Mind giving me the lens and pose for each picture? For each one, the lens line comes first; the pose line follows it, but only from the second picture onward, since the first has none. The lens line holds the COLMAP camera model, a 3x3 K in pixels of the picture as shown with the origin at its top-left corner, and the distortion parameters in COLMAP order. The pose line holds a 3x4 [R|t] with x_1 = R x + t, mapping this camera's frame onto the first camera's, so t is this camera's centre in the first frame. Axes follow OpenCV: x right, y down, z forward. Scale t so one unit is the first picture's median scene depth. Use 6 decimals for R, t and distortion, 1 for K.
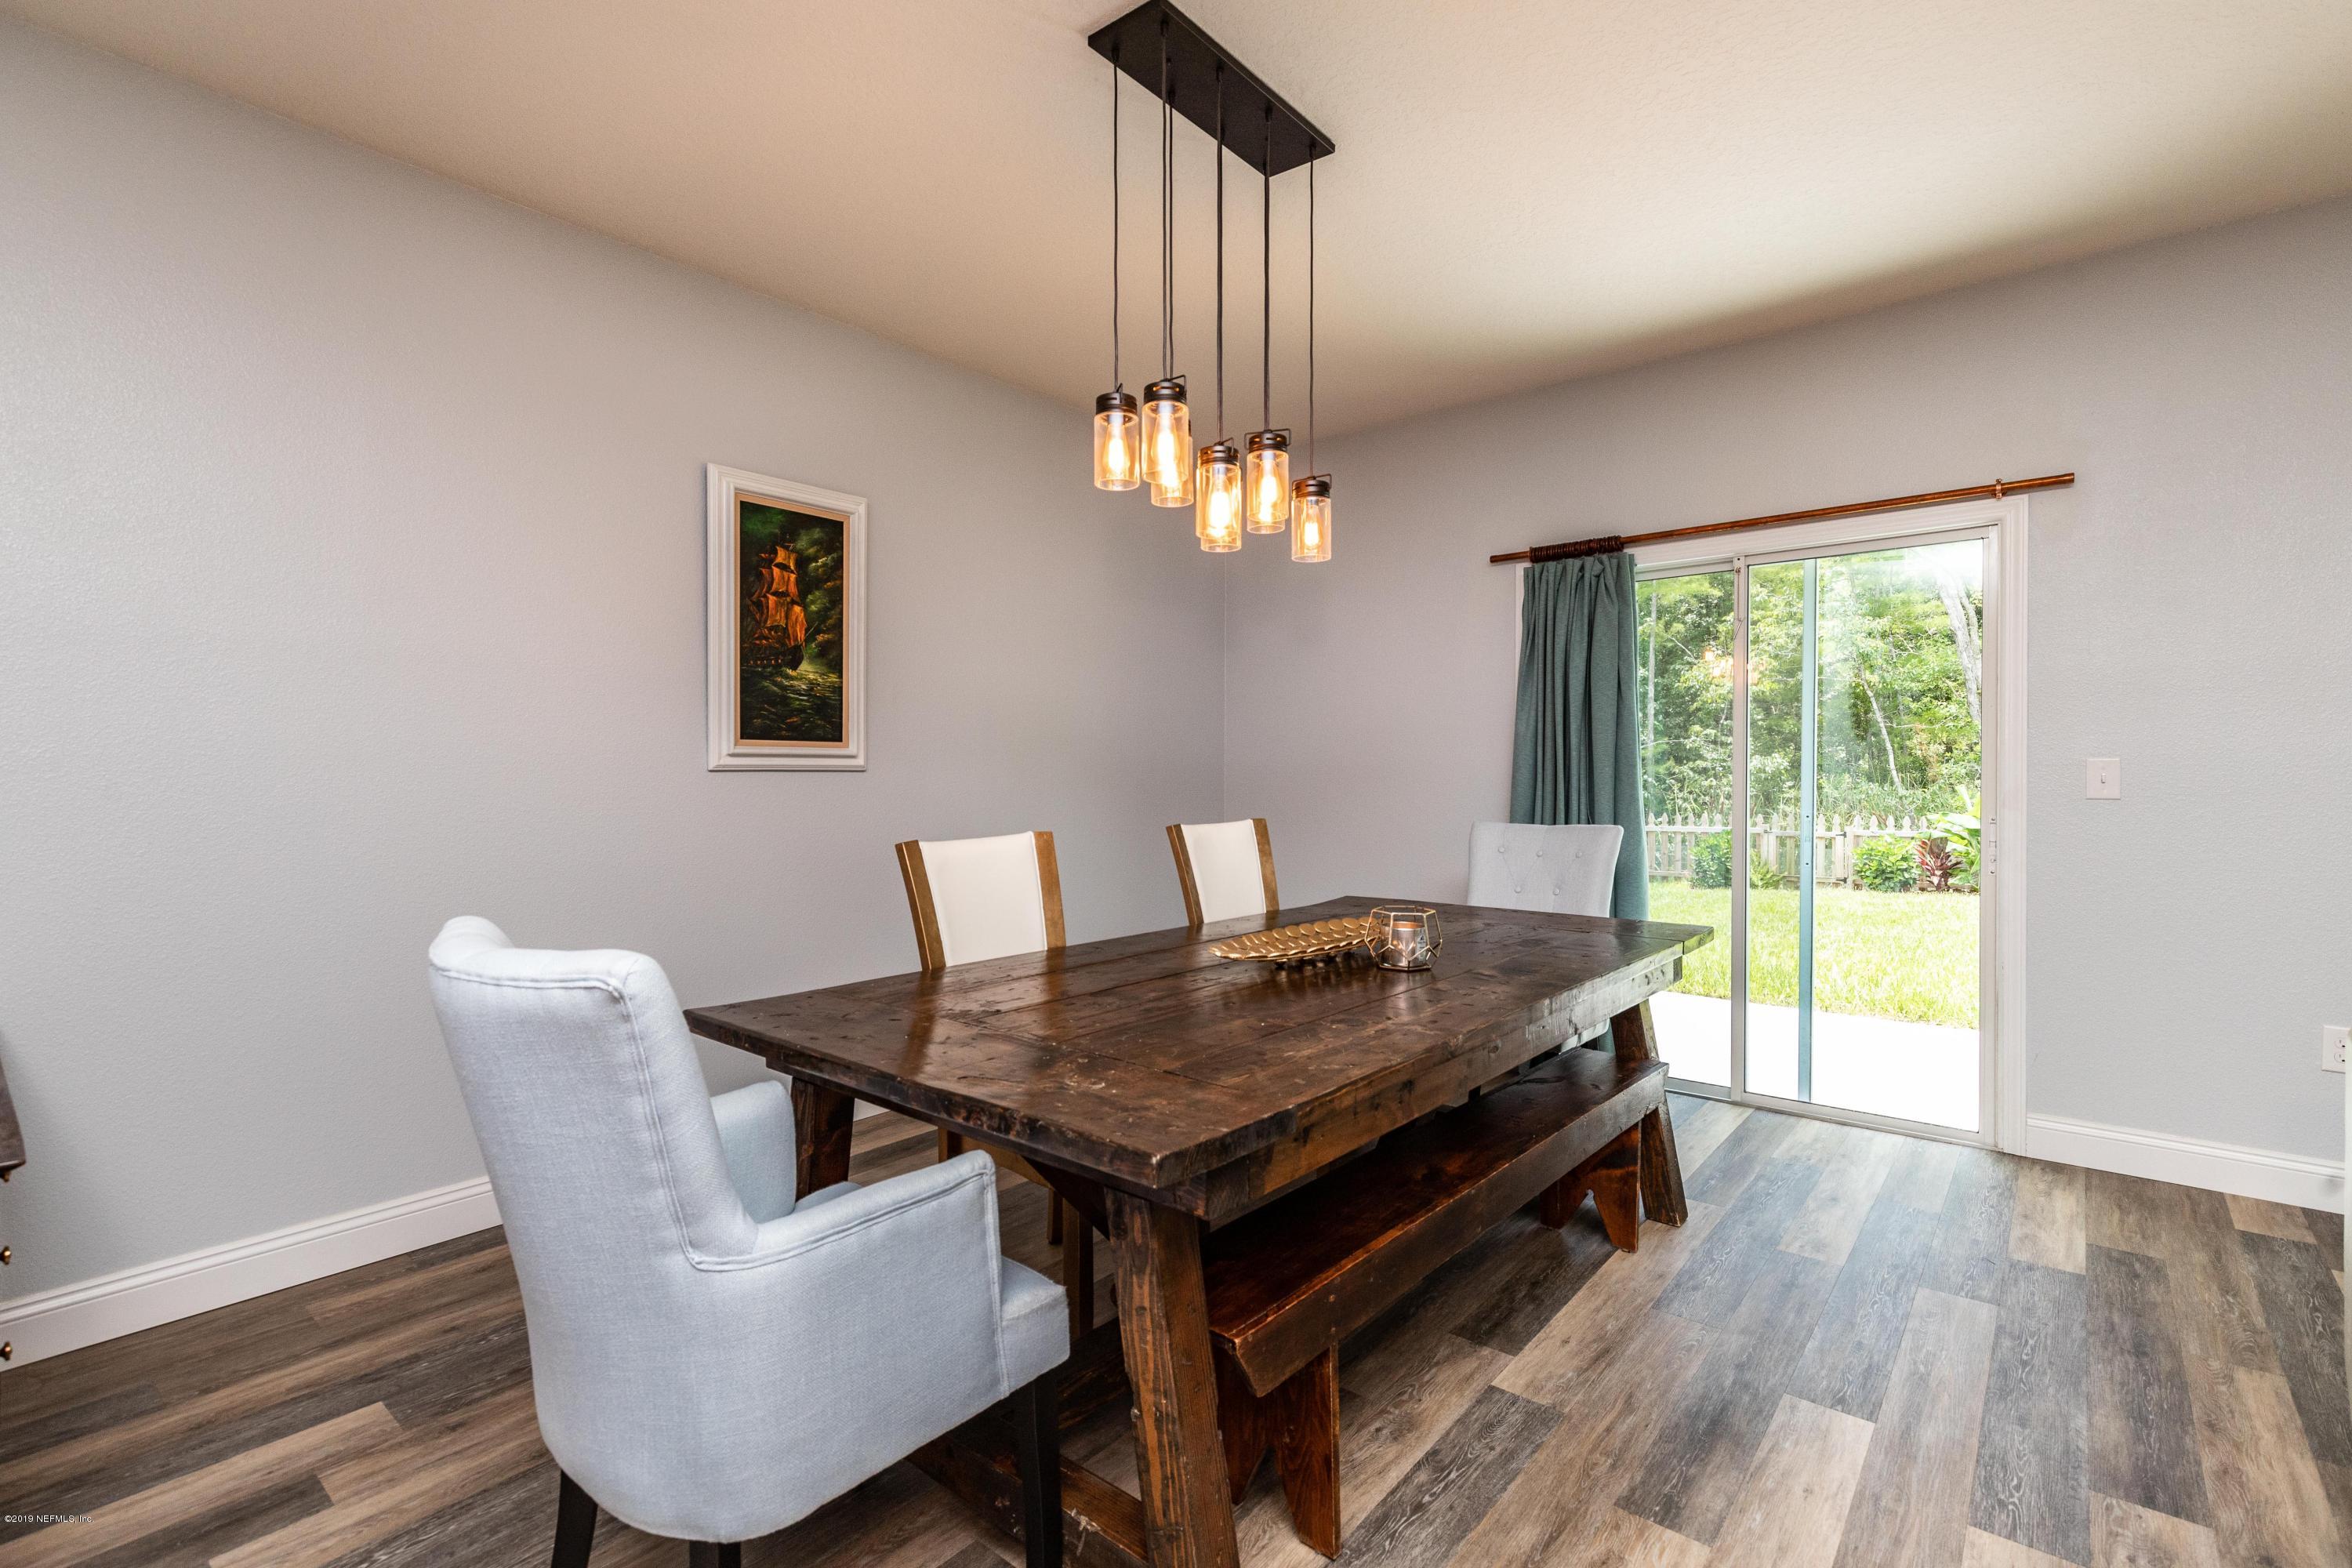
lens RADIAL K [[1065.4, 0, 1195.6], [0, 1065.4, 778.2], [0, 0, 1]] dist [0.005851, 0.000039]
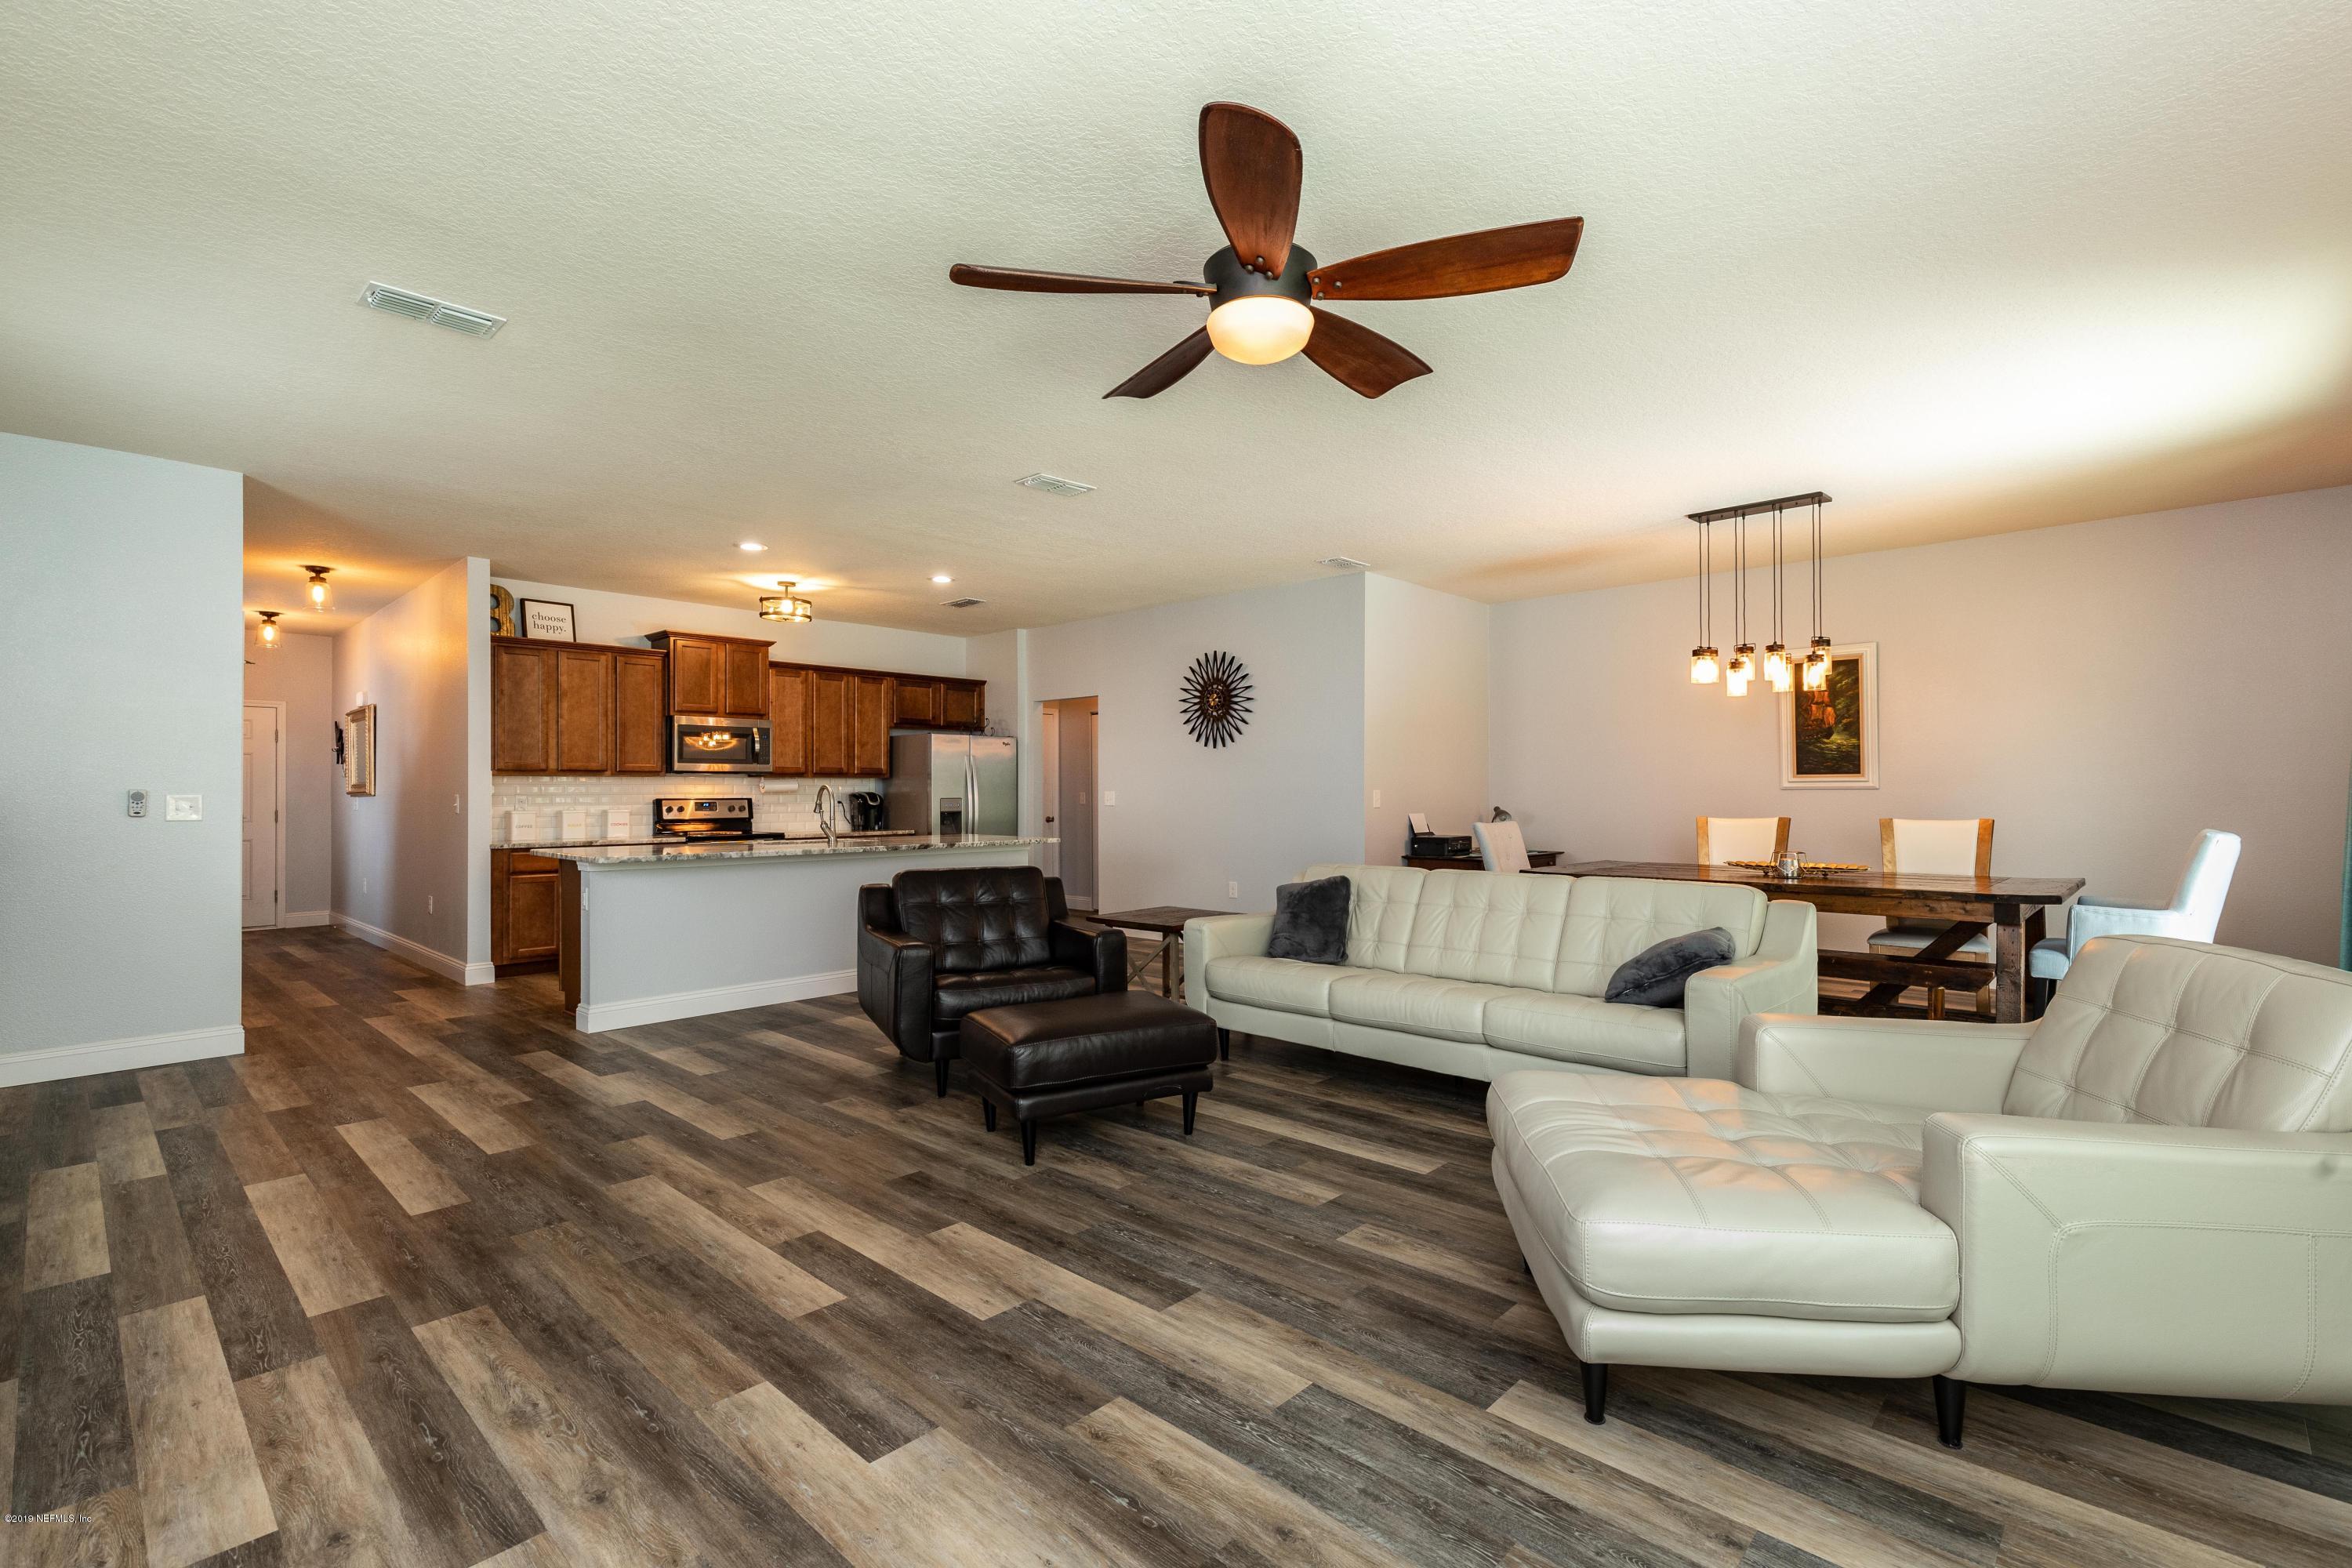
lens RADIAL K [[1065.4, 0, 1201.6], [0, 1065.4, 769.6], [0, 0, 1]] dist [0.005851, 0.000039]
pose [[-0.056211, -0.017427, -0.998267, 1.721989], [-0.000945, 0.999848, -0.017402, -0.007544], [0.998418, -0.000035, -0.056219, -0.071478]]
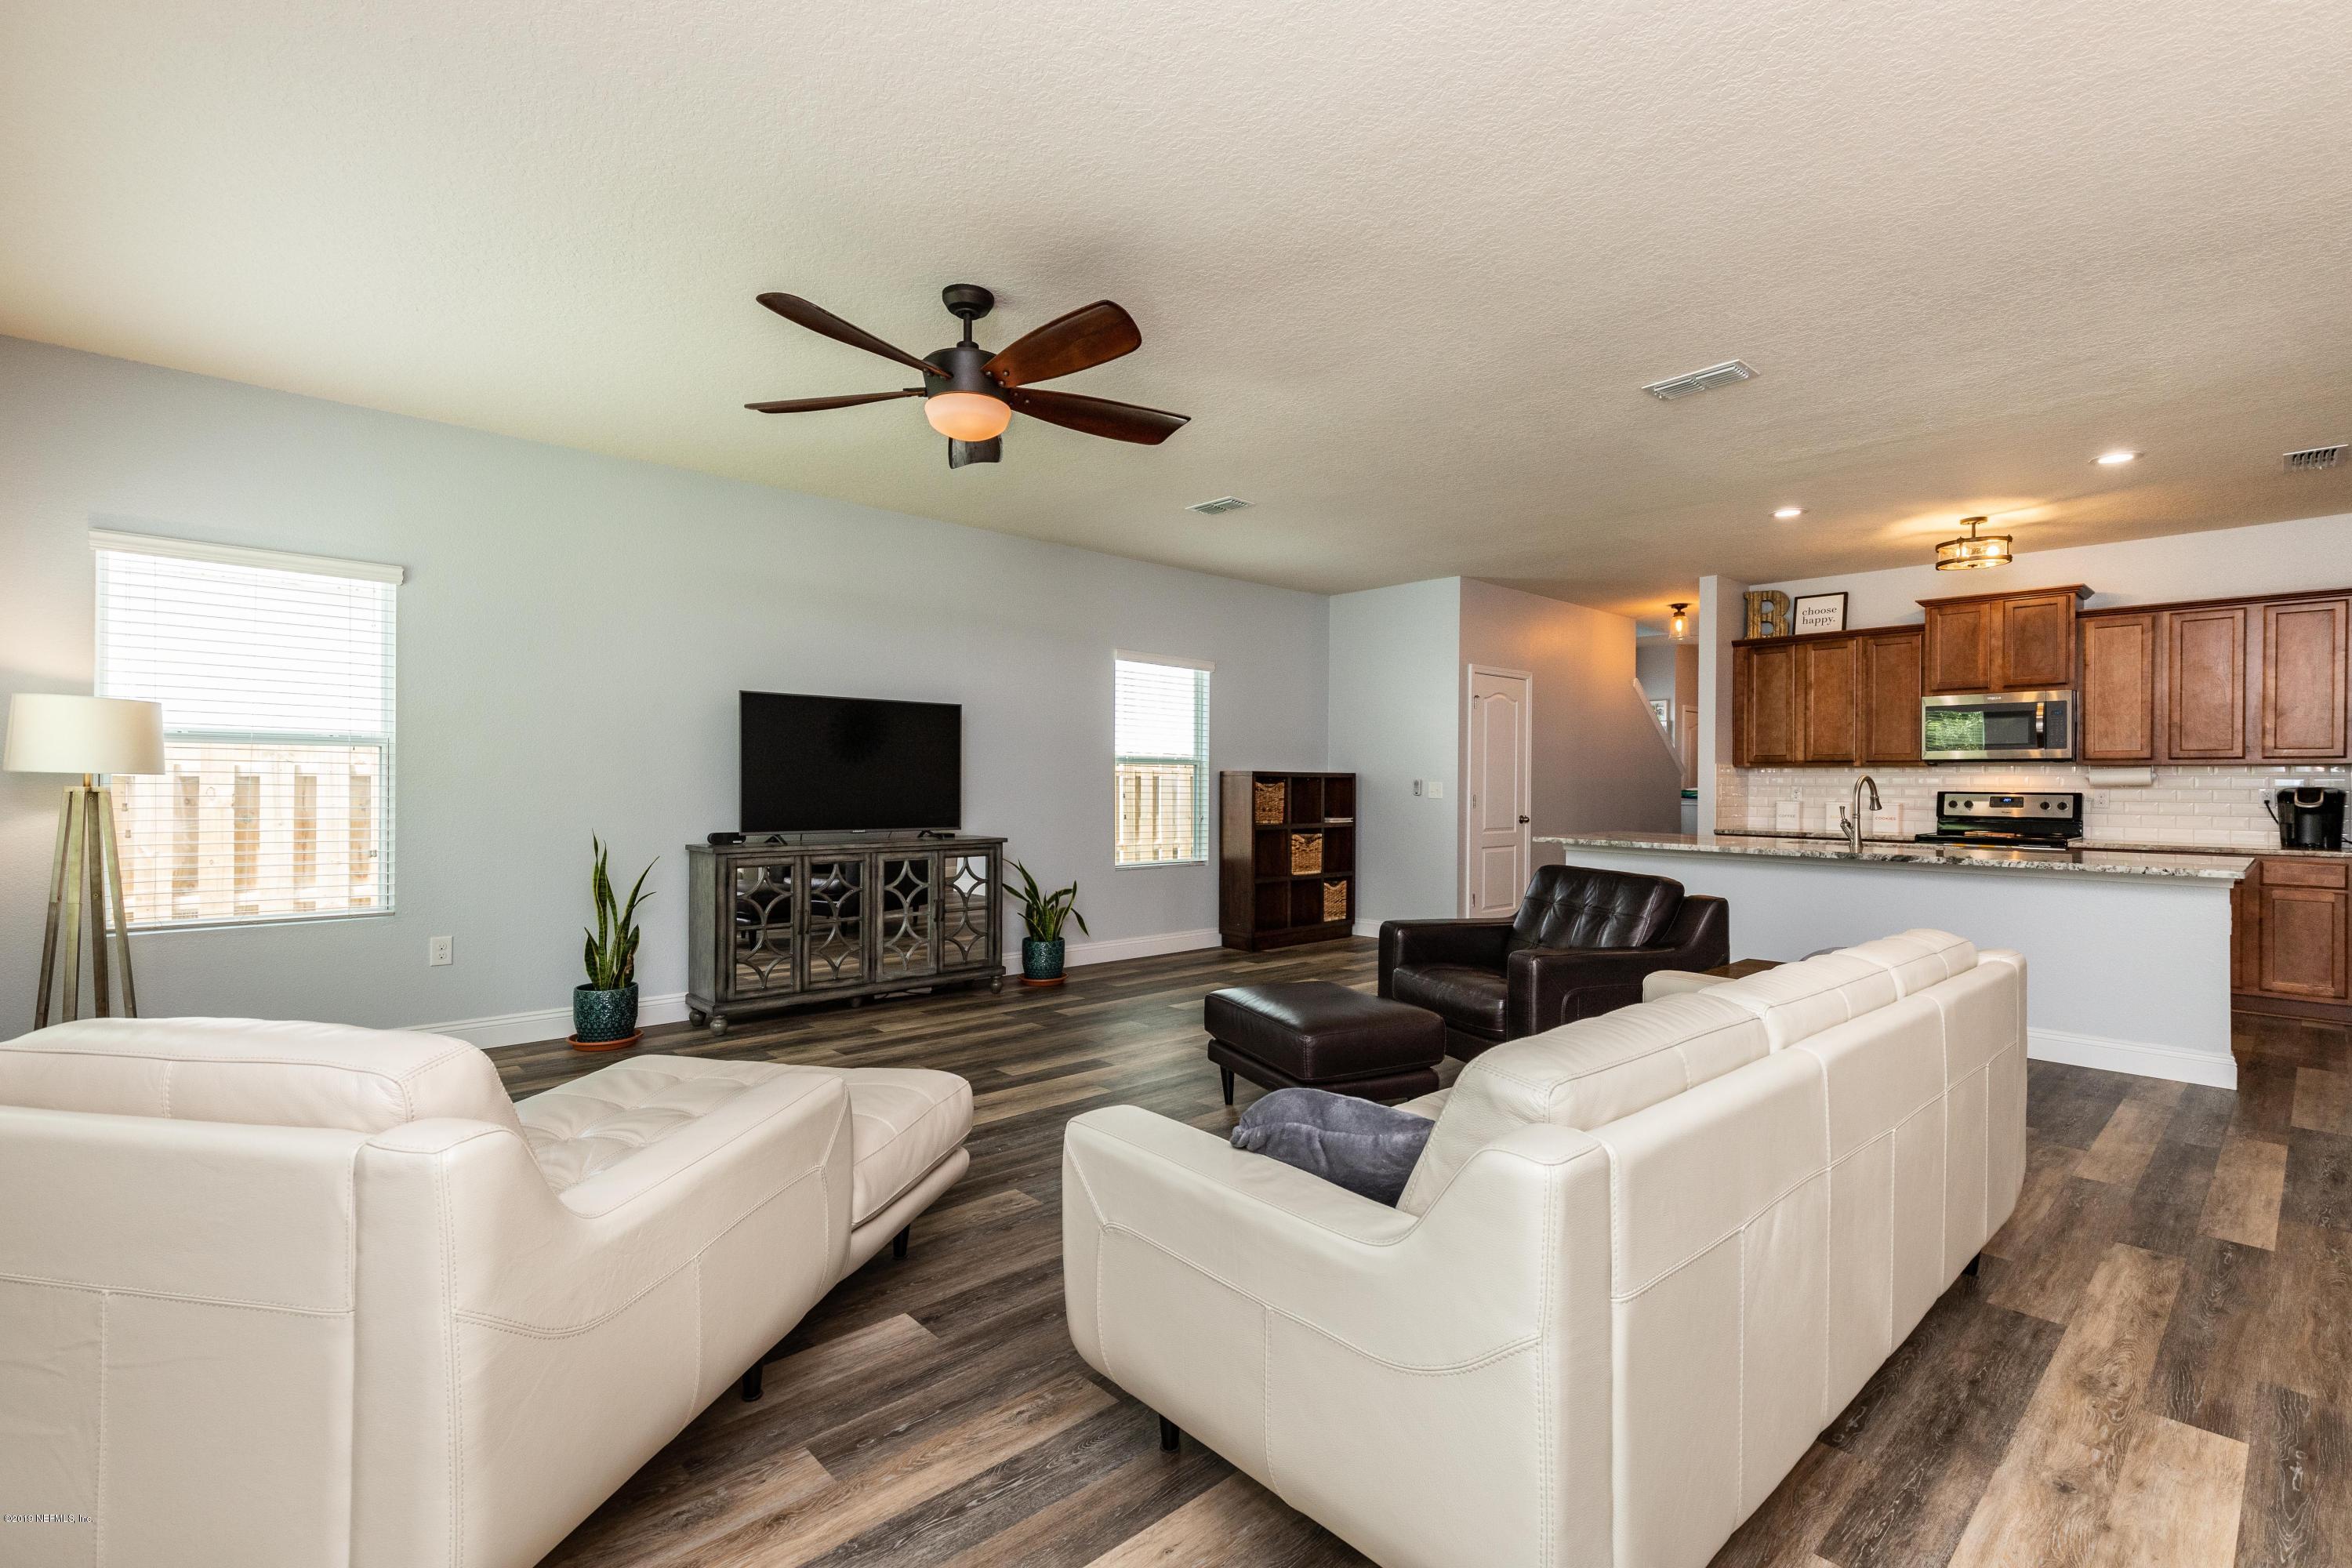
lens RADIAL K [[1065.4, 0, 1188.9], [0, 1065.4, 782.1], [0, 0, 1]] dist [0.005851, 0.000039]
pose [[-0.991591, -0.004570, 0.129329, 0.608556], [-0.003889, 0.999977, 0.005519, -0.007273], [-0.129351, 0.004970, -0.991586, 0.844668]]
